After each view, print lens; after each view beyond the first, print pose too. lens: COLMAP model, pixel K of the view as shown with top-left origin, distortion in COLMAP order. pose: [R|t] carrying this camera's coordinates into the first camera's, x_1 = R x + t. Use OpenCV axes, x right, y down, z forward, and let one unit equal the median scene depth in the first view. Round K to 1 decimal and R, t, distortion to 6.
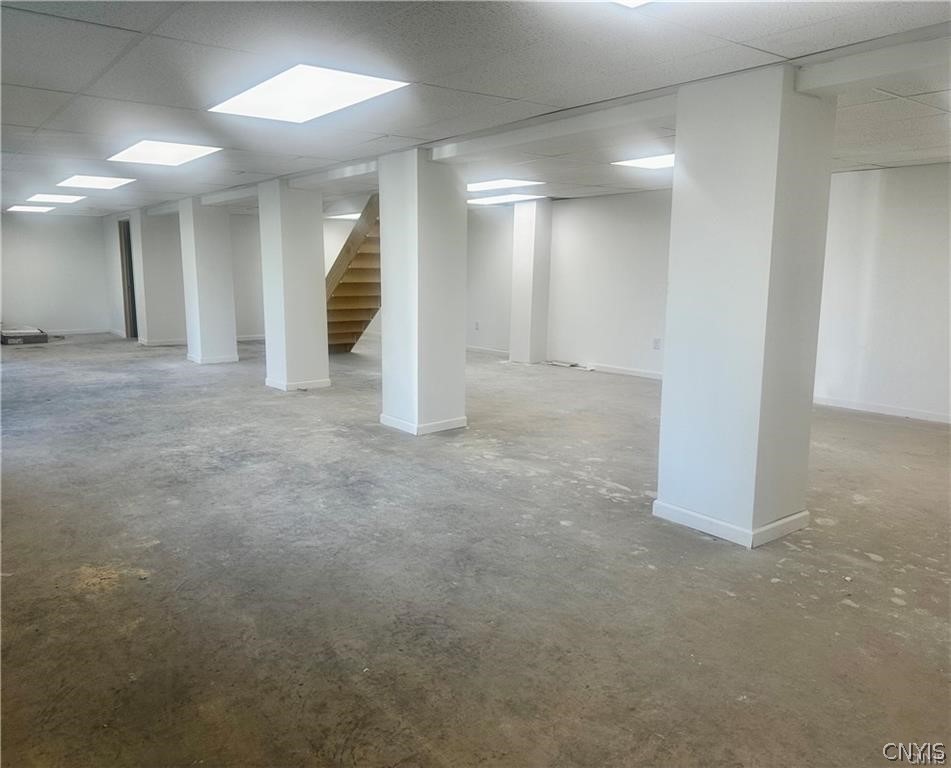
lens RADIAL K [[736.4, 0, 475.3], [0, 736.4, 383.2], [0, 0, 1]] dist [0.081590, -0.001076]
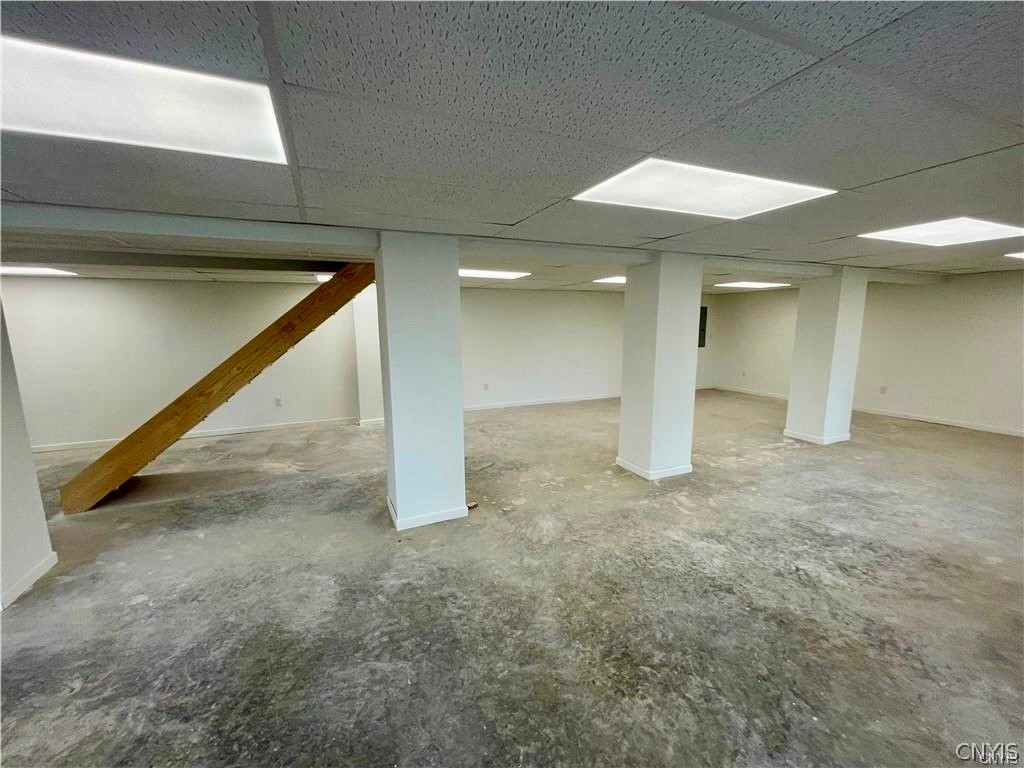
lens RADIAL K [[413.7, 0, 509.4], [0, 413.7, 389.1], [0, 0, 1]] dist [-0.008519, 0.002112]
pose [[0.246629, -0.152389, 0.957054, -1.016530], [0.165335, 0.979698, 0.113388, -0.251764], [-0.954902, 0.130270, 0.266817, 1.349565]]
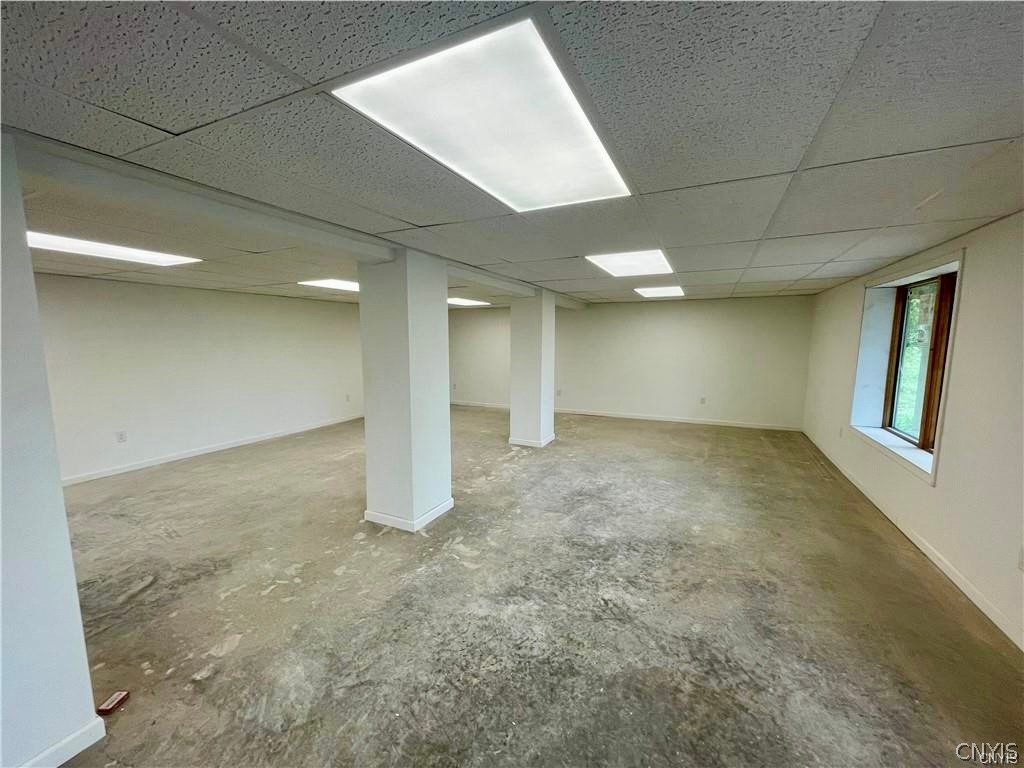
lens RADIAL K [[413.7, 0, 512.3], [0, 413.7, 390.8], [0, 0, 1]] dist [-0.008519, 0.002112]
pose [[-0.451283, -0.116039, 0.884804, -0.811519], [0.141552, 0.969648, 0.199363, -0.263071], [-0.881083, 0.215215, -0.421160, 1.419051]]
